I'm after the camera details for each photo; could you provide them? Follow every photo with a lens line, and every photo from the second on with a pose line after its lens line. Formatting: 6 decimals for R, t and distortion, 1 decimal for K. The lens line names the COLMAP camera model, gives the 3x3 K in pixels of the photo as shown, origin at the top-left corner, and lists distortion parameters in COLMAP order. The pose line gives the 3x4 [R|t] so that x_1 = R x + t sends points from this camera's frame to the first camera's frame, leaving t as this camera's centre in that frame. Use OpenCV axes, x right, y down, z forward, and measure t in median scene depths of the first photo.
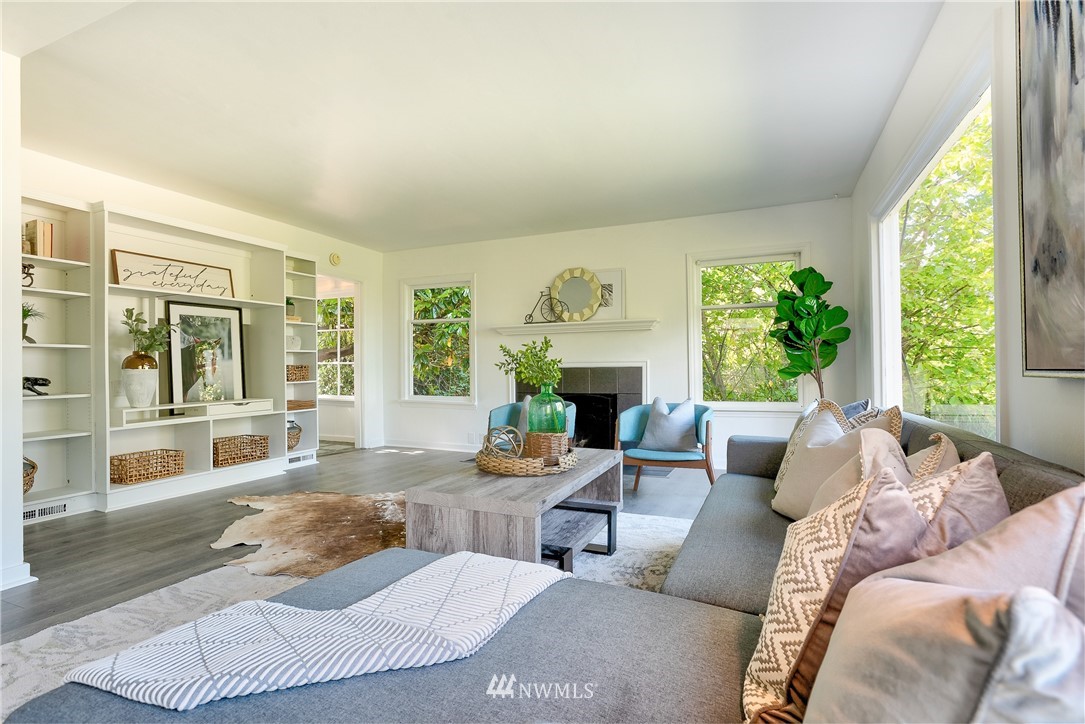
lens RADIAL K [[519.3, 0, 541.3], [0, 519.3, 359.9], [0, 0, 1]] dist [-0.040397, 0.022327]
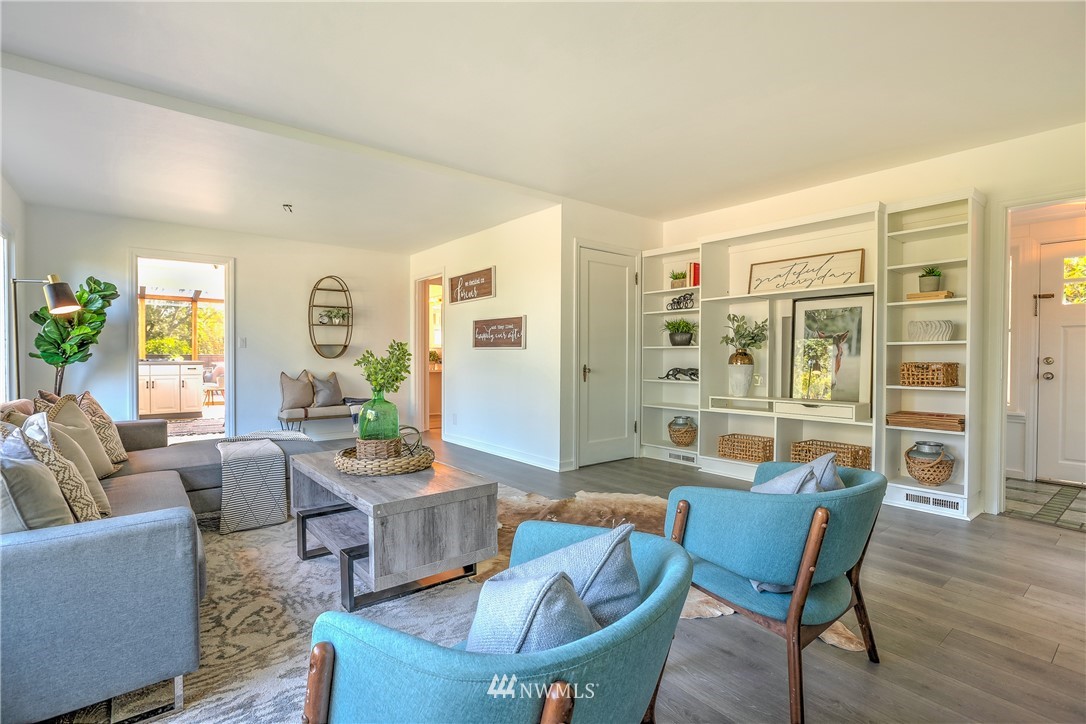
lens RADIAL K [[519.8, 0, 541.8], [0, 519.8, 359.8], [0, 0, 1]] dist [-0.040397, 0.022327]
pose [[-0.460432, 0.014935, -0.887569, 0.431703], [0.012179, 0.999871, 0.010507, -0.009239], [0.887612, -0.005972, -0.460554, 1.011533]]
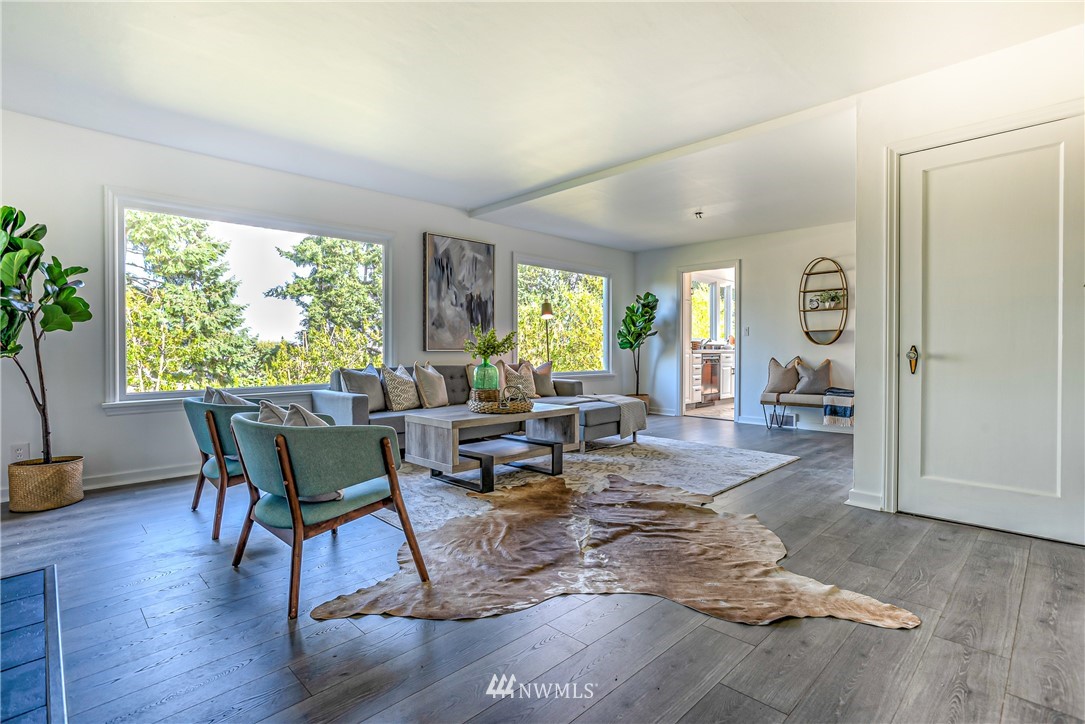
lens RADIAL K [[519.3, 0, 541.3], [0, 519.3, 359.9], [0, 0, 1]] dist [-0.040397, 0.022327]
pose [[-0.929488, 0.002306, 0.368846, -0.407289], [0.003650, 0.999989, 0.002948, 0.028768], [-0.368835, 0.004086, -0.929486, 1.376415]]
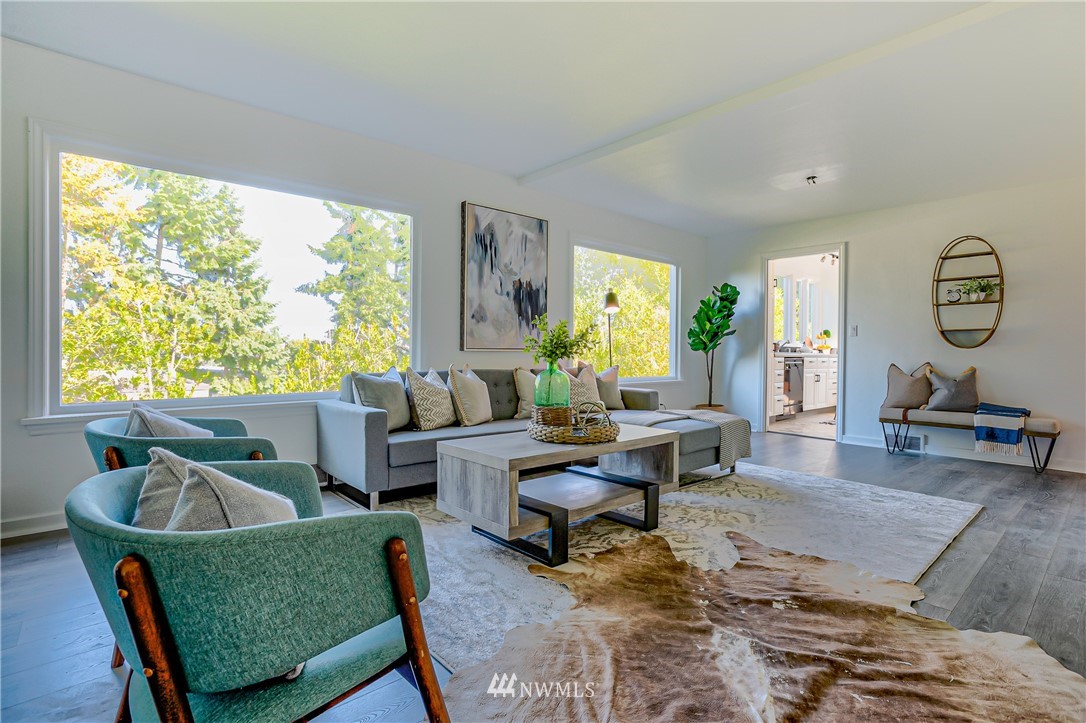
lens RADIAL K [[519.8, 0, 541.8], [0, 519.8, 359.3], [0, 0, 1]] dist [-0.040397, 0.022327]
pose [[-0.907166, -0.007094, 0.420714, -0.243166], [-0.007541, 0.999971, 0.000600, 0.024886], [-0.420706, -0.002629, -0.907193, 1.157341]]
